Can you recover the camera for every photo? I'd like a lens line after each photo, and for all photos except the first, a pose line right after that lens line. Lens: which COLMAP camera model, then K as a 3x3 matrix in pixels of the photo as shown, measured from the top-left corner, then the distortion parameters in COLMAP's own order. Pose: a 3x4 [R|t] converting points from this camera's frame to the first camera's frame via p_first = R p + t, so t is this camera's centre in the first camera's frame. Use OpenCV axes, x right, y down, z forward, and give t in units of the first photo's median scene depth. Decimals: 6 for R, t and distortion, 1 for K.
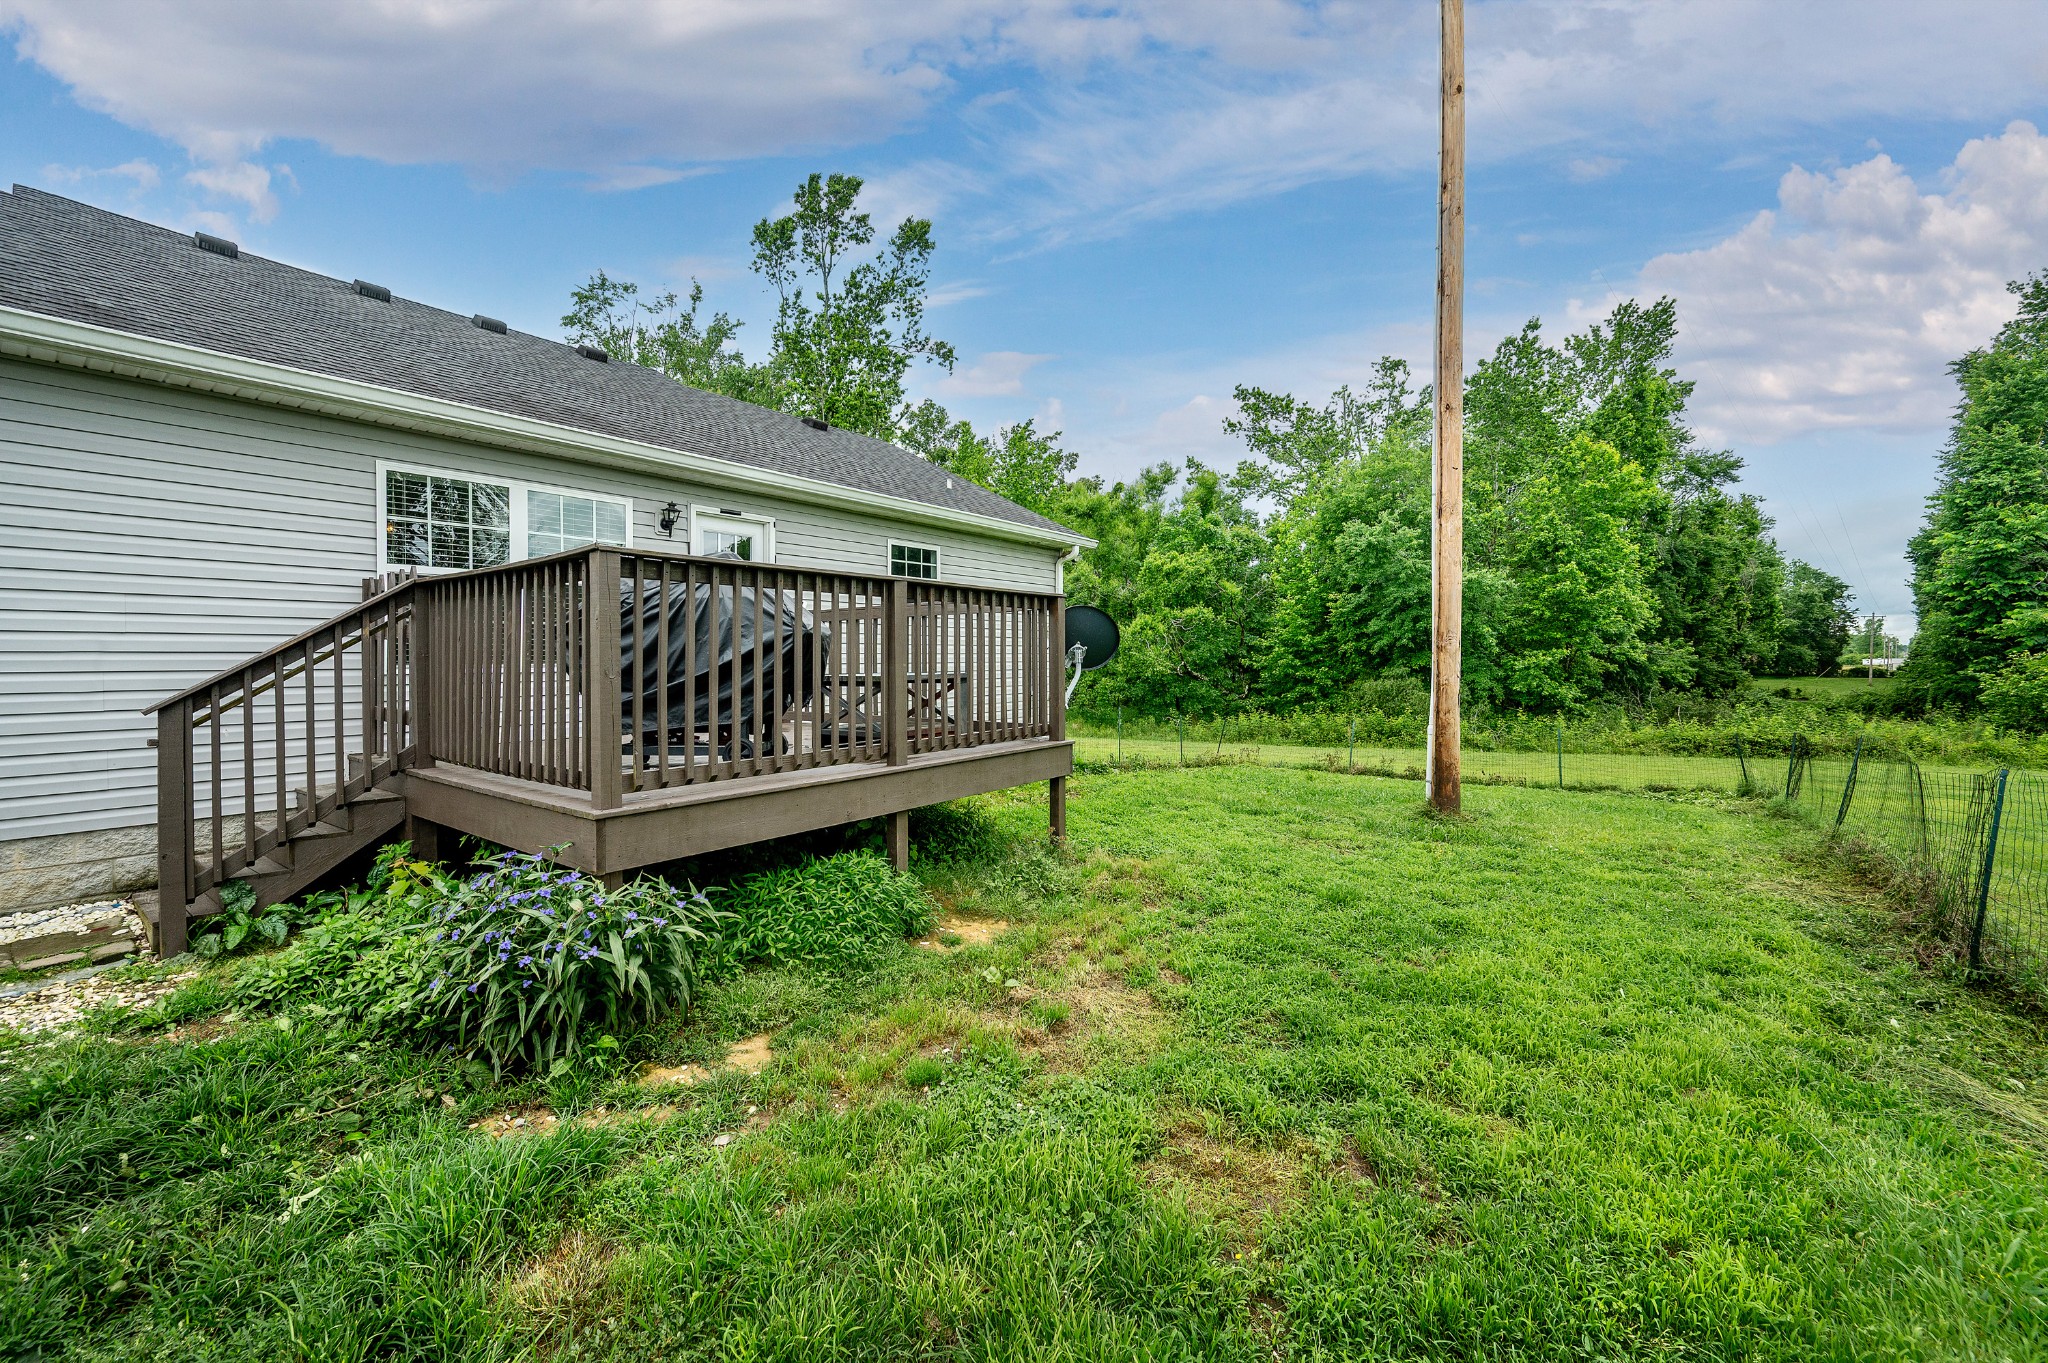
lens RADIAL K [[792.0, 0, 1038.4], [0, 792.0, 672.9], [0, 0, 1]] dist [-0.003386, 0.000235]
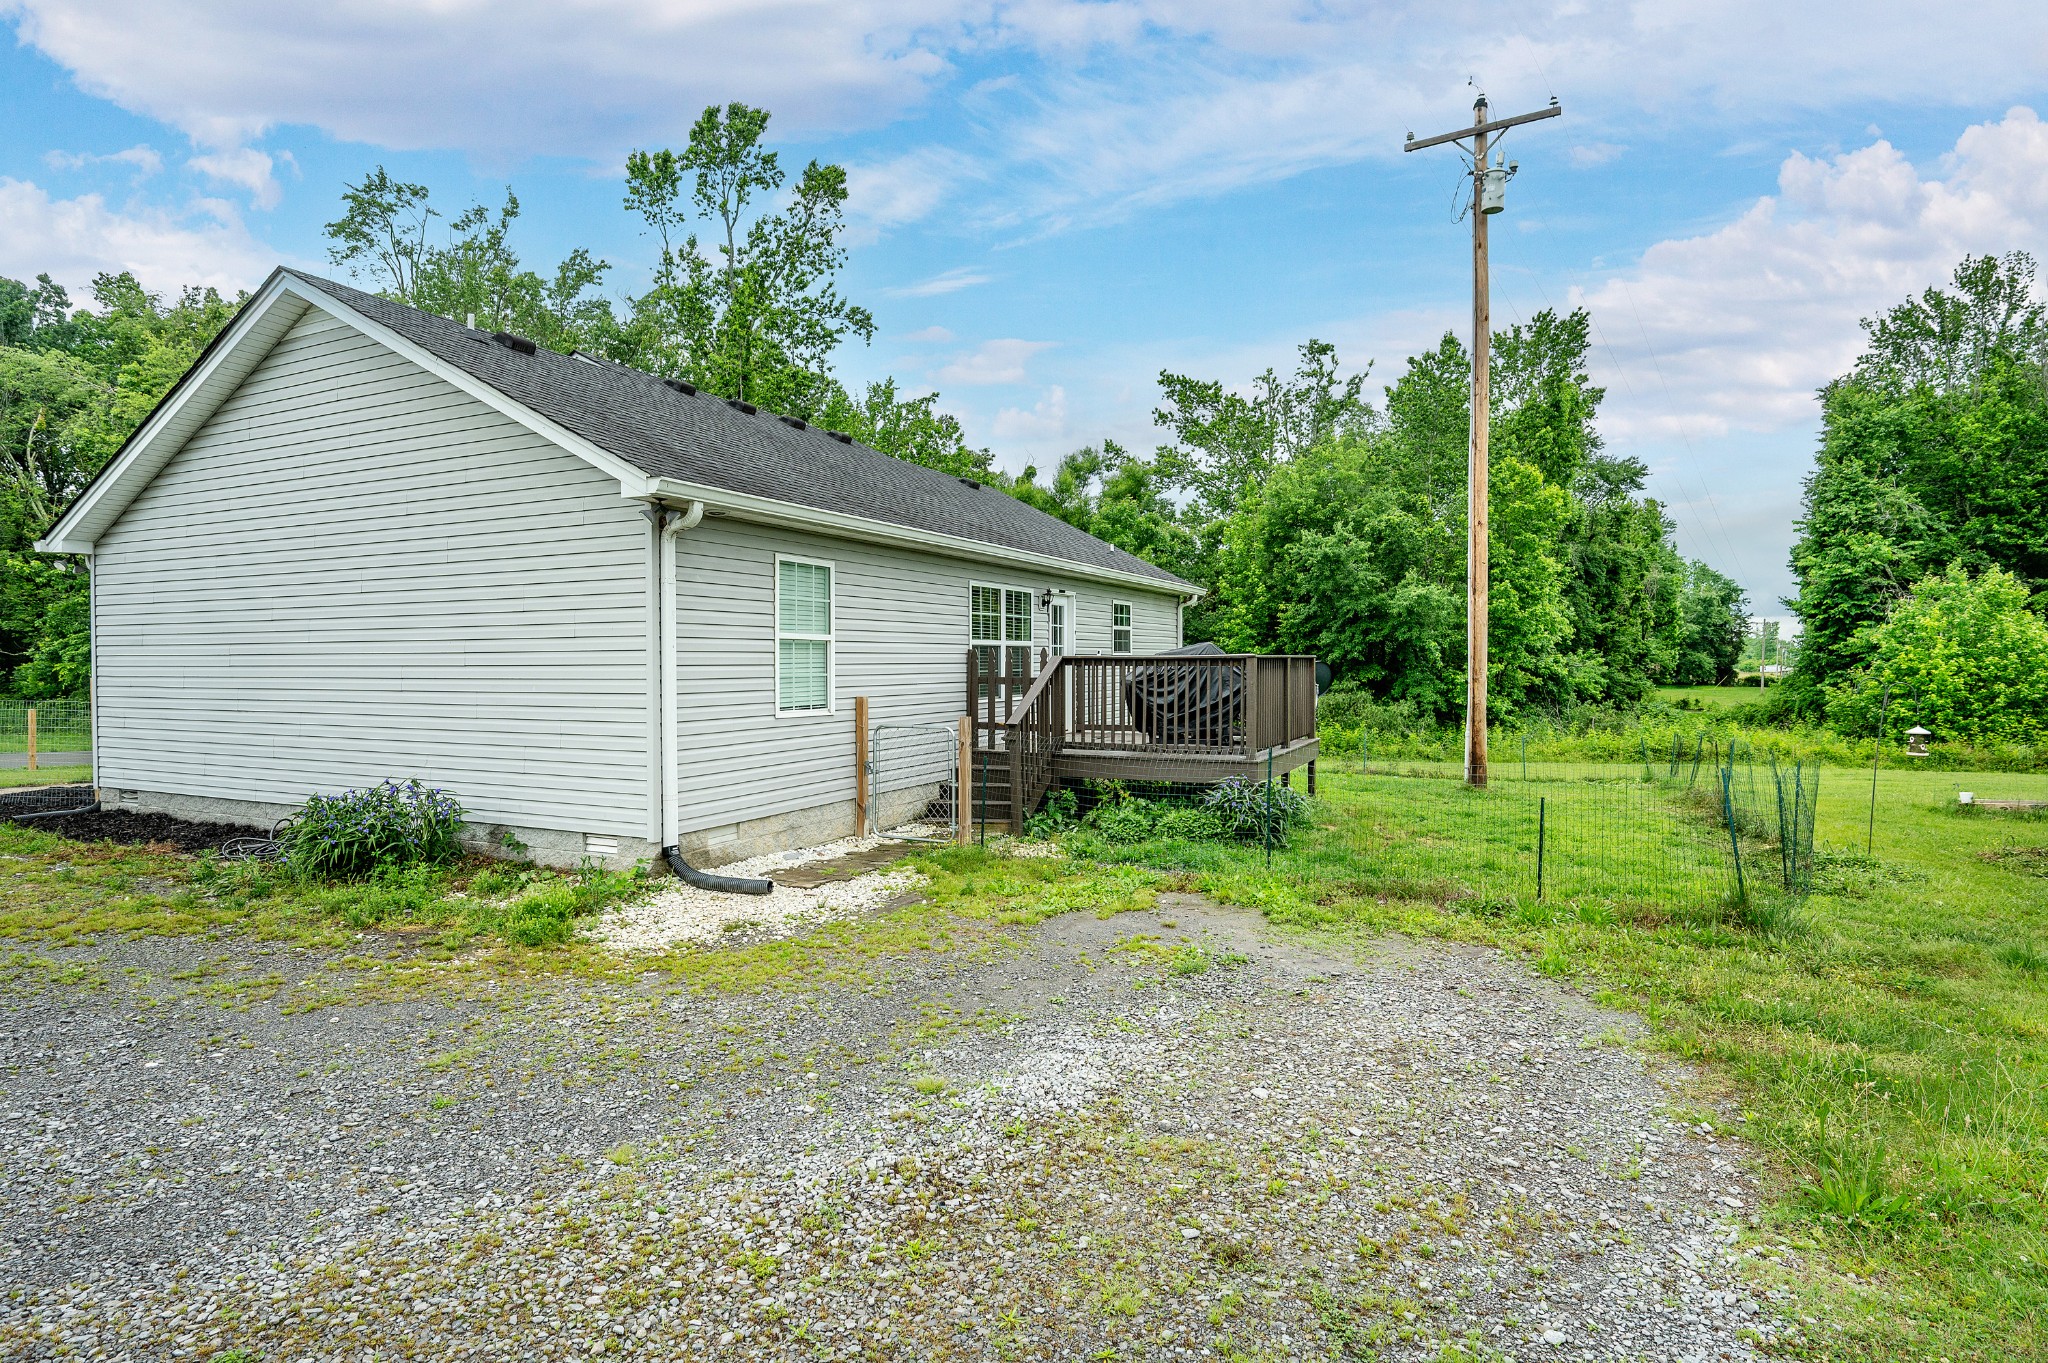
lens RADIAL K [[1114.1, 0, 1011.4], [0, 1114.1, 675.1], [0, 0, 1]] dist [-0.005428, 0.001538]
pose [[0.978280, 0.000661, 0.207287, -0.214937], [-0.000174, 0.999997, -0.002367, -0.009231], [-0.207288, 0.002280, 0.978277, -0.242332]]
